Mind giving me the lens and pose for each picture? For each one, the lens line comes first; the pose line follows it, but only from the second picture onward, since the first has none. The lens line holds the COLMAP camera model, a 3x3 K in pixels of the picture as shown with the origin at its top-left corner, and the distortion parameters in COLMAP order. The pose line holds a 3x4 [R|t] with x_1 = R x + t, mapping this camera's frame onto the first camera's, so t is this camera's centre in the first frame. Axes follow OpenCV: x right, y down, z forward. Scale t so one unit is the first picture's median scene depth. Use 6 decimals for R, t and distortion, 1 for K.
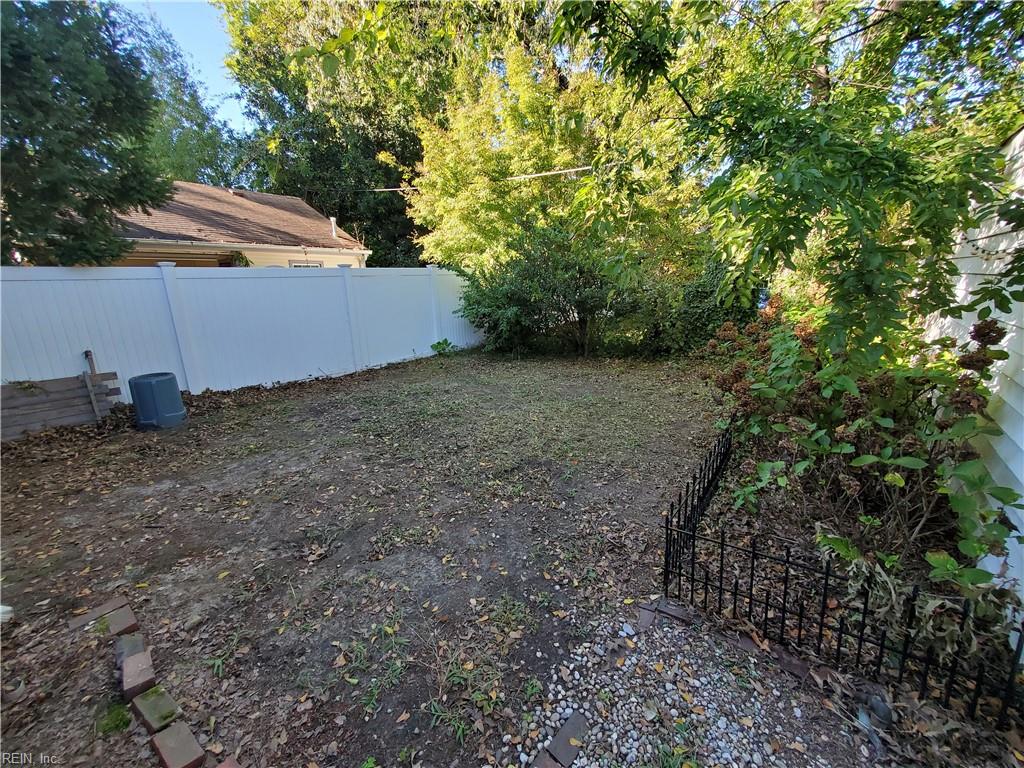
lens RADIAL K [[403.4, 0, 515.5], [0, 403.4, 379.6], [0, 0, 1]] dist [0.004329, -0.000345]
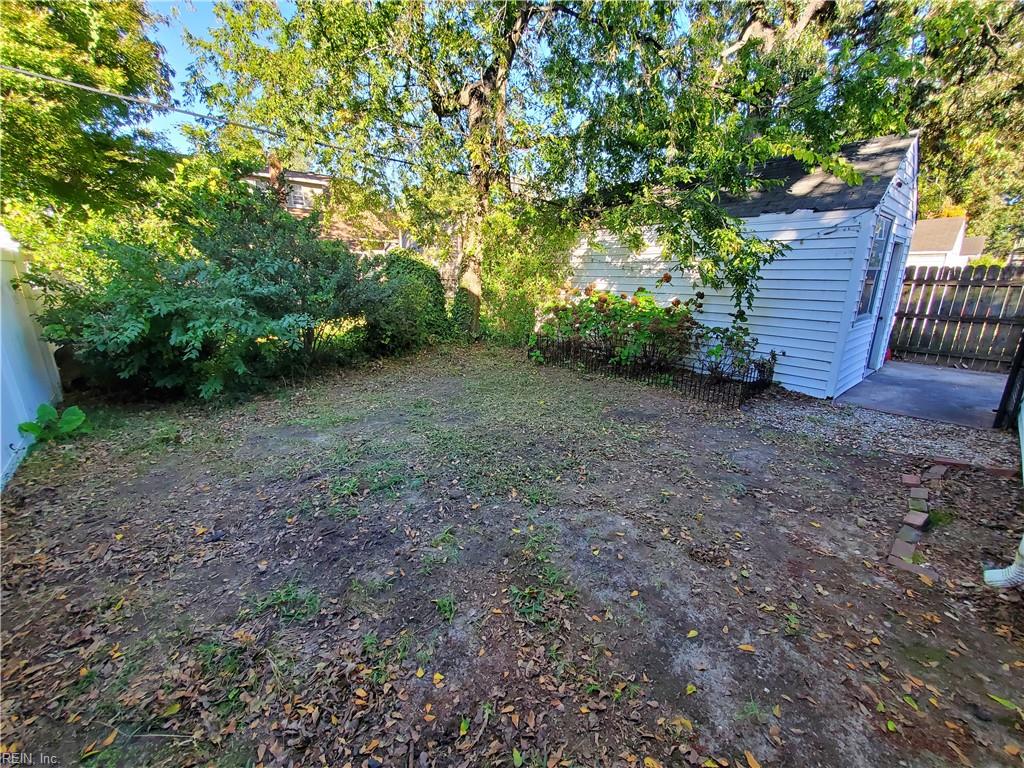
lens RADIAL K [[403.4, 0, 515.5], [0, 403.4, 379.6], [0, 0, 1]] dist [0.004329, -0.000345]
pose [[0.184756, -0.235700, 0.954102, -1.321310], [0.229911, 0.954242, 0.191214, -0.246003], [-0.955514, 0.184030, 0.230492, 1.022536]]
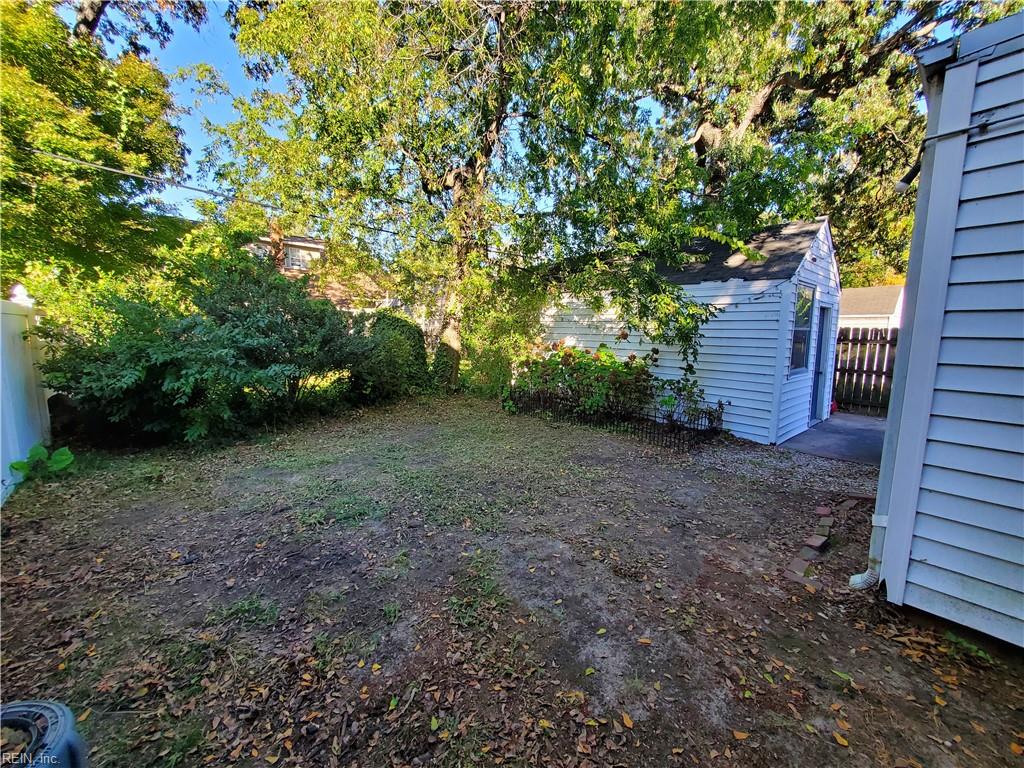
lens RADIAL K [[403.4, 0, 515.5], [0, 403.4, 379.6], [0, 0, 1]] dist [0.004329, -0.000345]
pose [[0.160684, -0.101095, 0.981815, -1.446596], [0.222992, 0.972739, 0.063666, -0.213365], [-0.961486, 0.208706, 0.178847, 0.913489]]
